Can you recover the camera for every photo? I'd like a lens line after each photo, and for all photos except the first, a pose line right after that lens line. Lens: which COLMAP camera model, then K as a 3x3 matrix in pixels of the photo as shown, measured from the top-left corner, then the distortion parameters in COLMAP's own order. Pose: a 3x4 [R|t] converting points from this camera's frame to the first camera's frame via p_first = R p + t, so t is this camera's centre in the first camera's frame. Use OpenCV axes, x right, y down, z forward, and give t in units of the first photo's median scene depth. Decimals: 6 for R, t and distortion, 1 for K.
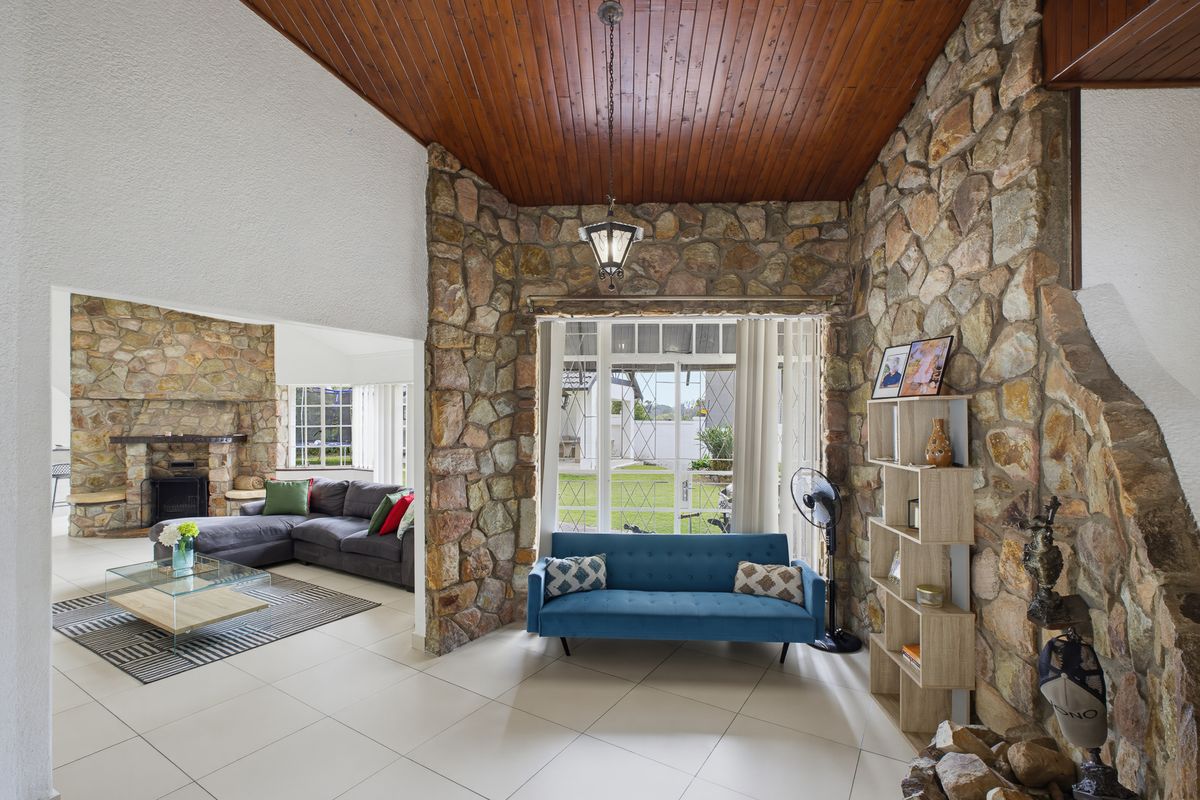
lens RADIAL K [[563.3, 0, 631.4], [0, 563.3, 403.3], [0, 0, 1]] dist [-0.018704, 0.007824]
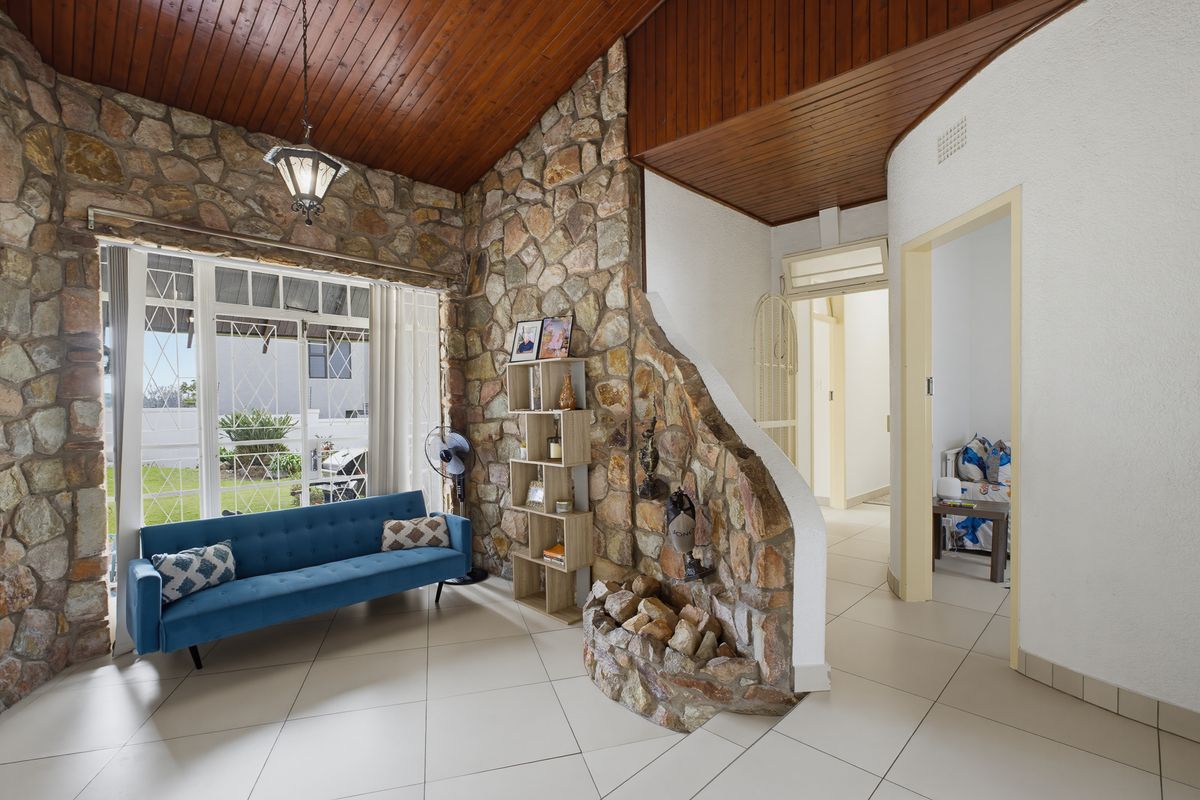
lens RADIAL K [[563.3, 0, 631.4], [0, 563.3, 403.3], [0, 0, 1]] dist [-0.018704, 0.007824]
pose [[0.624542, -0.012299, 0.780894, -0.328055], [0.010195, 0.999919, 0.007595, 0.066837], [-0.780924, 0.003218, 0.624617, 0.017521]]
